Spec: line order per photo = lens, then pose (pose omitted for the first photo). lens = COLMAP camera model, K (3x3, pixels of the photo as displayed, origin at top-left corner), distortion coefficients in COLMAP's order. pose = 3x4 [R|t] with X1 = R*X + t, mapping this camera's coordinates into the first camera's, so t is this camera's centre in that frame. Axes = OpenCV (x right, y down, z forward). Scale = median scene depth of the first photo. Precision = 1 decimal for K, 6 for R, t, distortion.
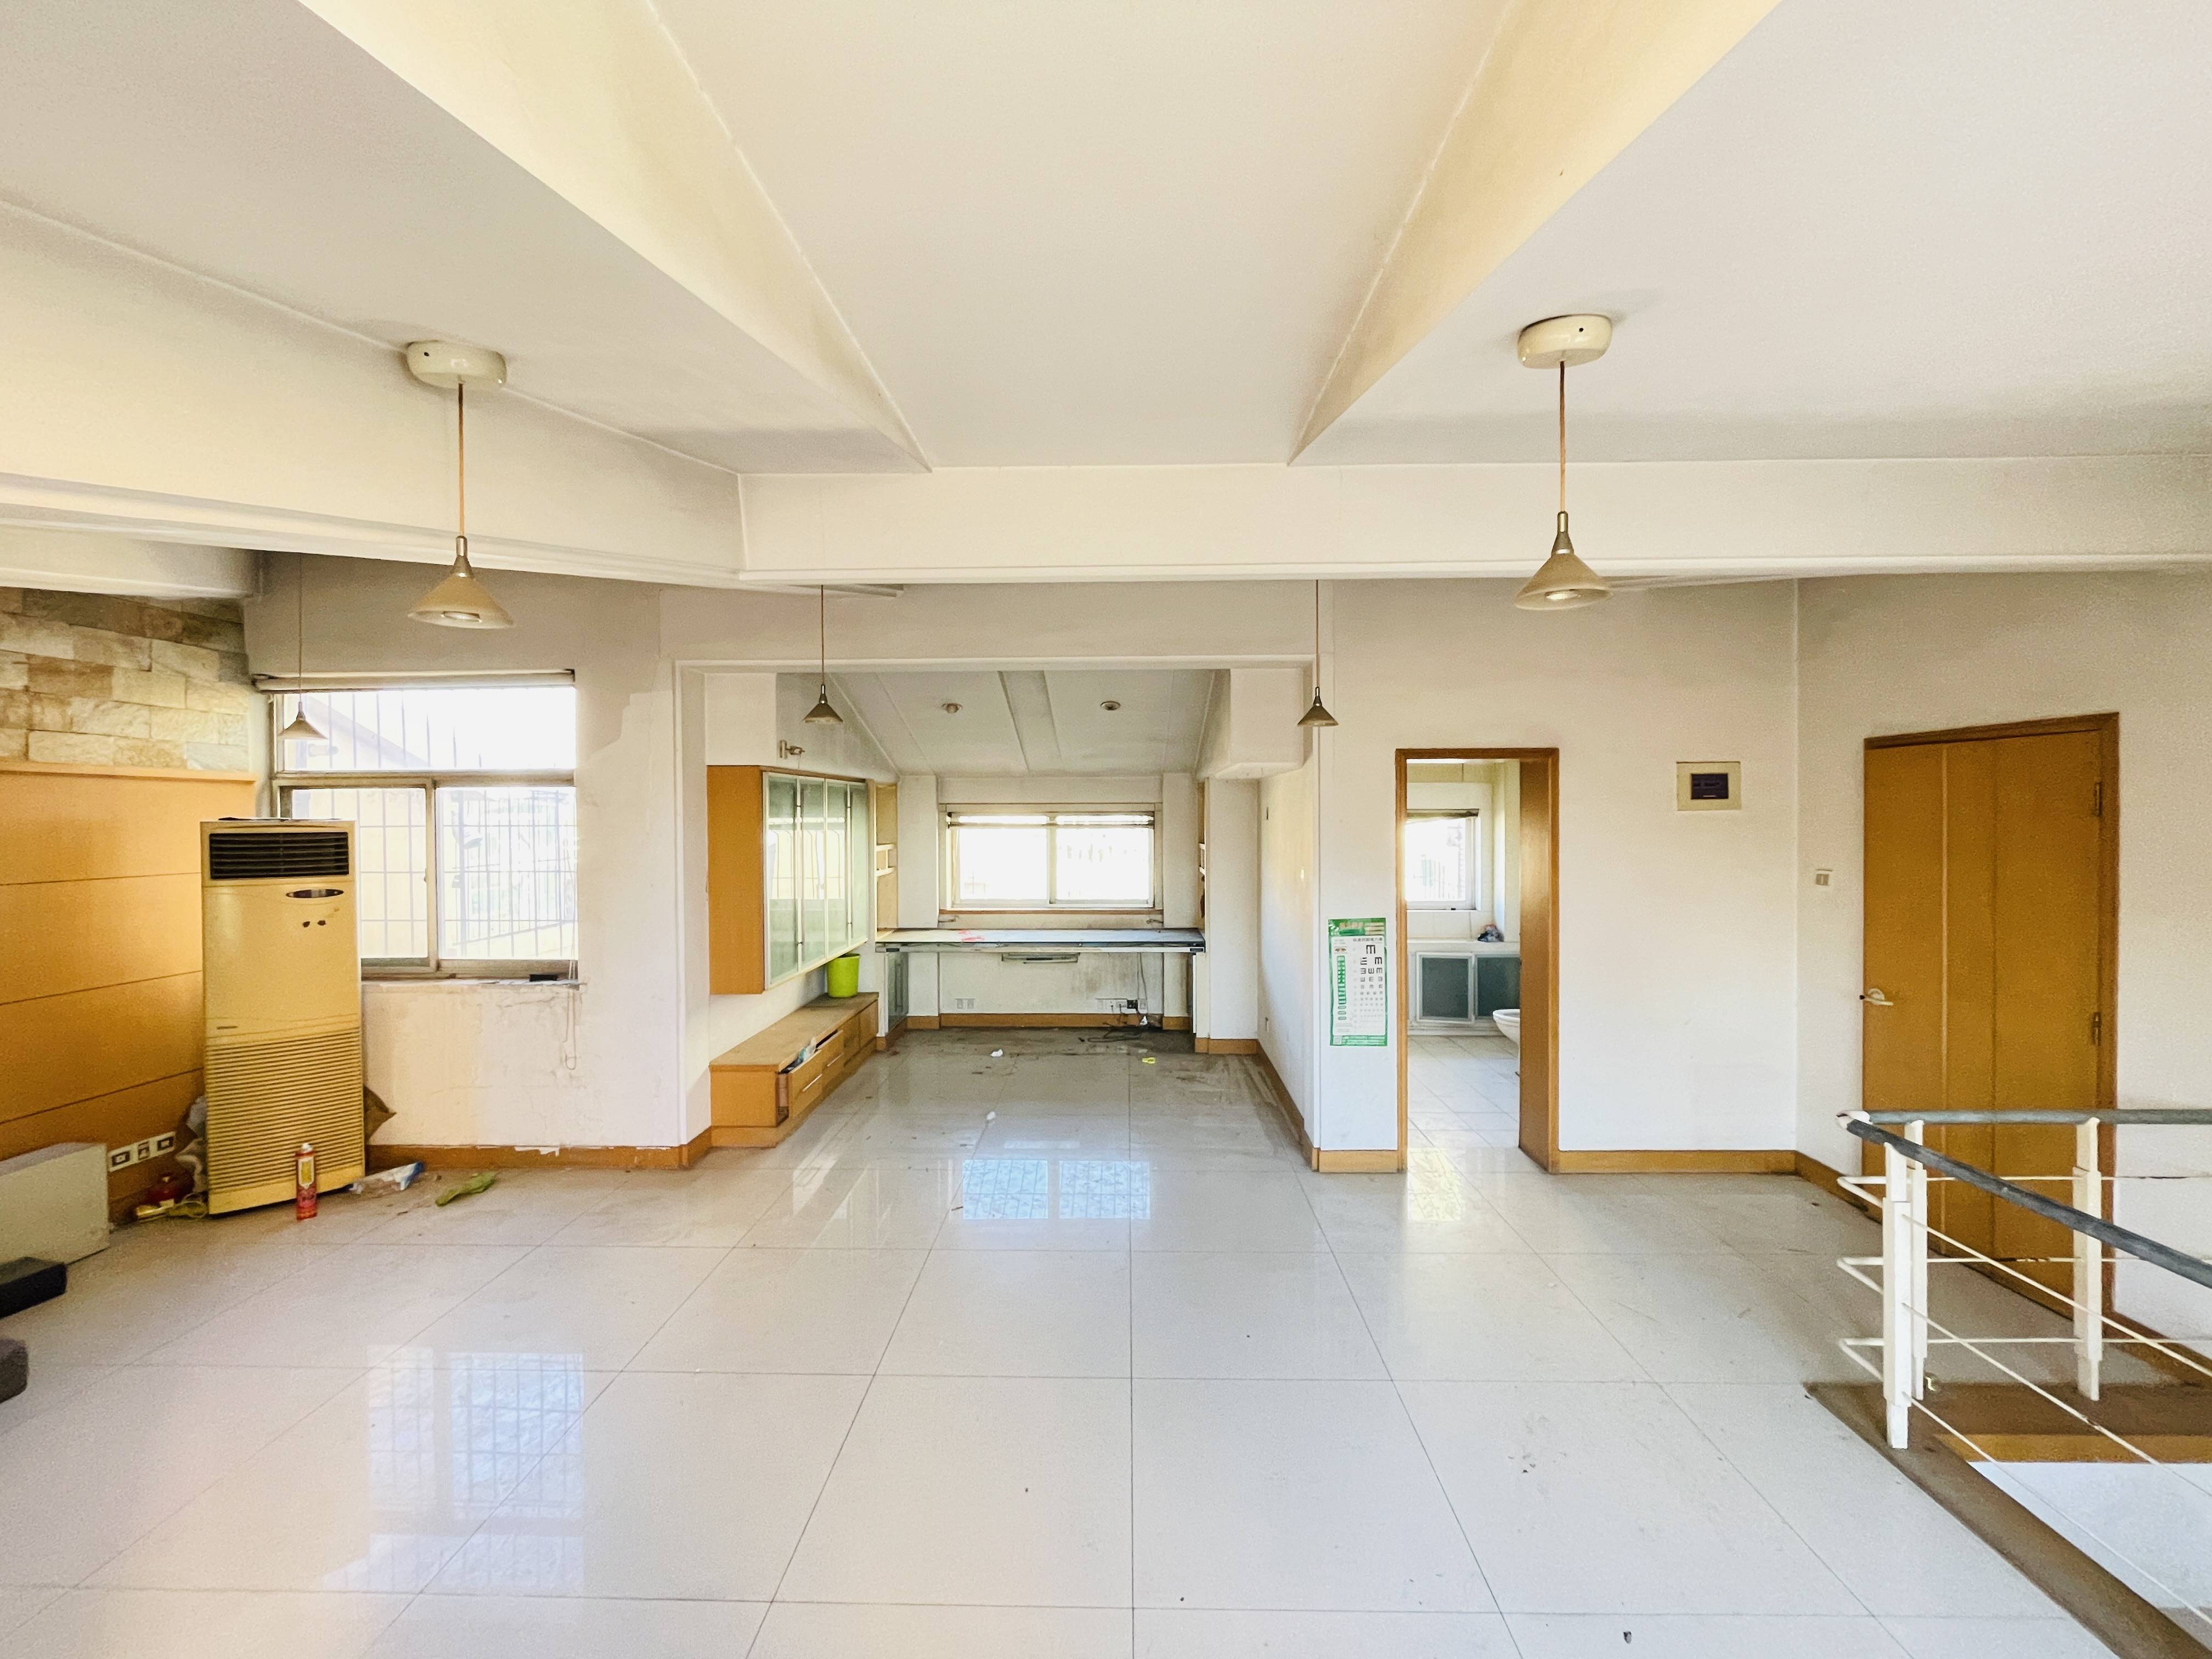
lens RADIAL K [[884.9, 0, 1108.8], [0, 884.9, 823.0], [0, 0, 1]] dist [-0.001069, -0.000184]
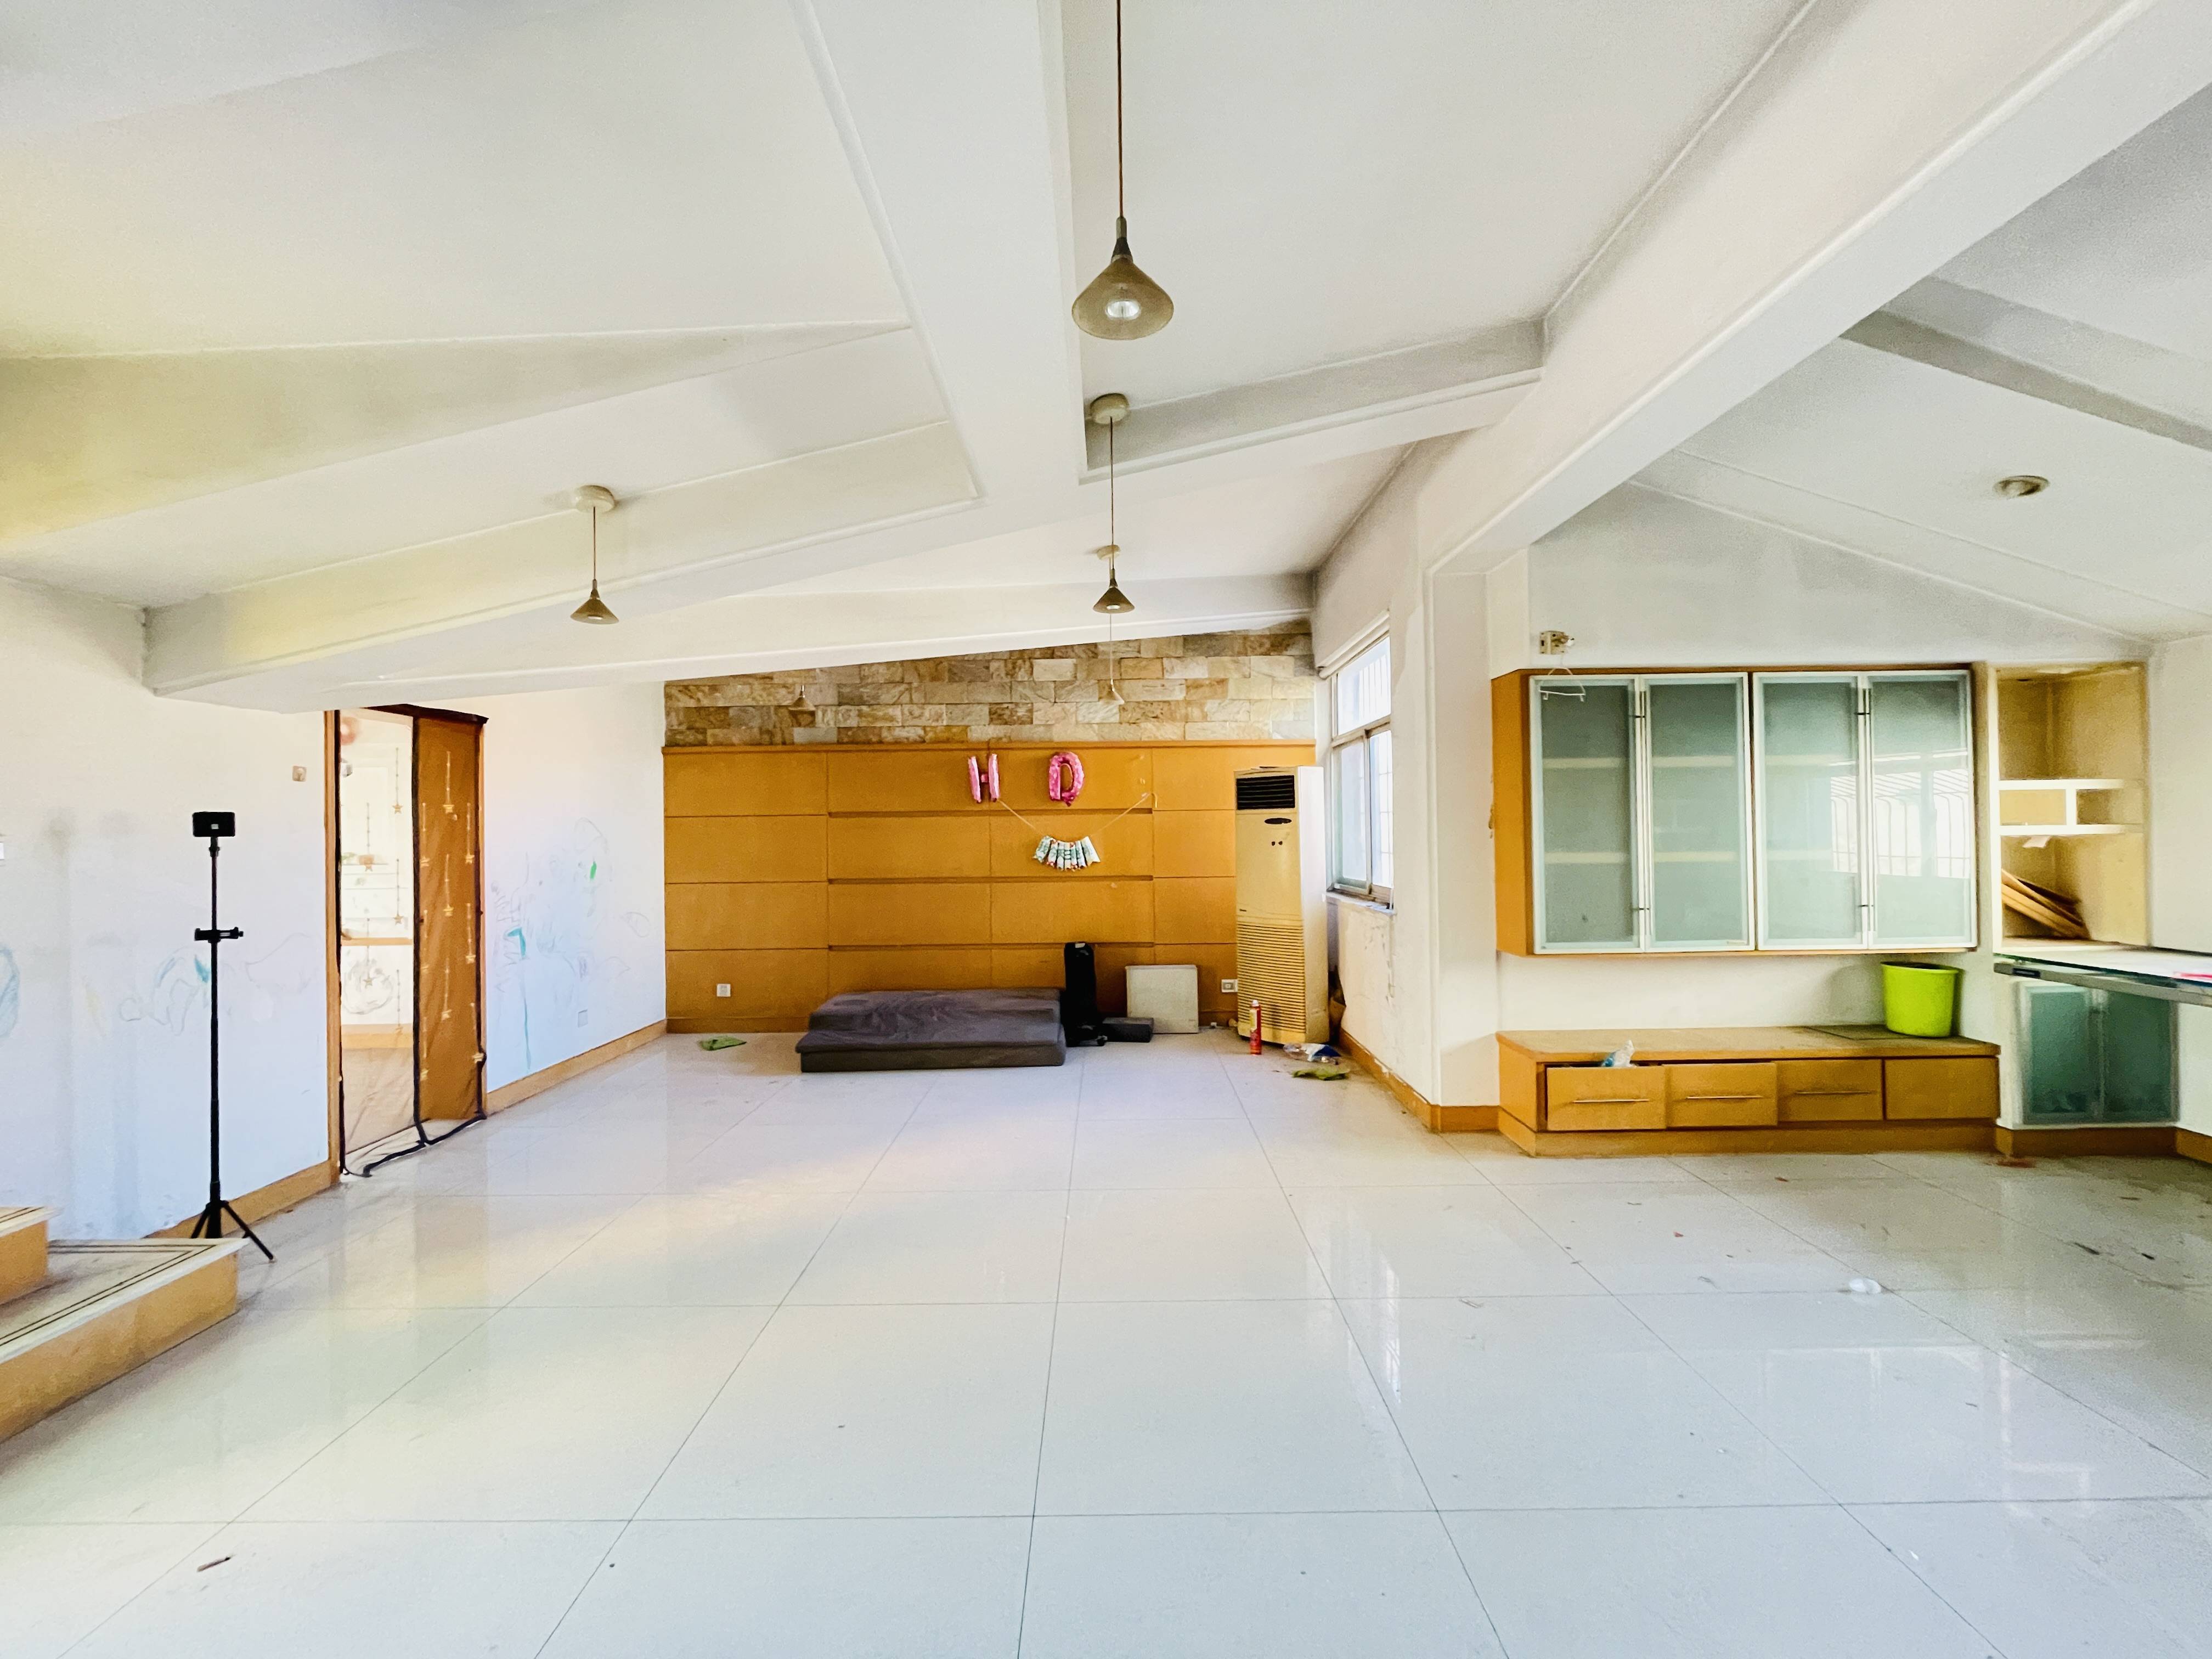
lens RADIAL K [[884.9, 0, 1108.8], [0, 884.9, 823.0], [0, 0, 1]] dist [-0.001069, -0.000184]
pose [[0.023506, -0.002484, -0.999721, 0.442899], [0.005004, 0.999985, -0.002367, 0.082908], [0.999711, -0.004946, 0.023518, 0.696179]]
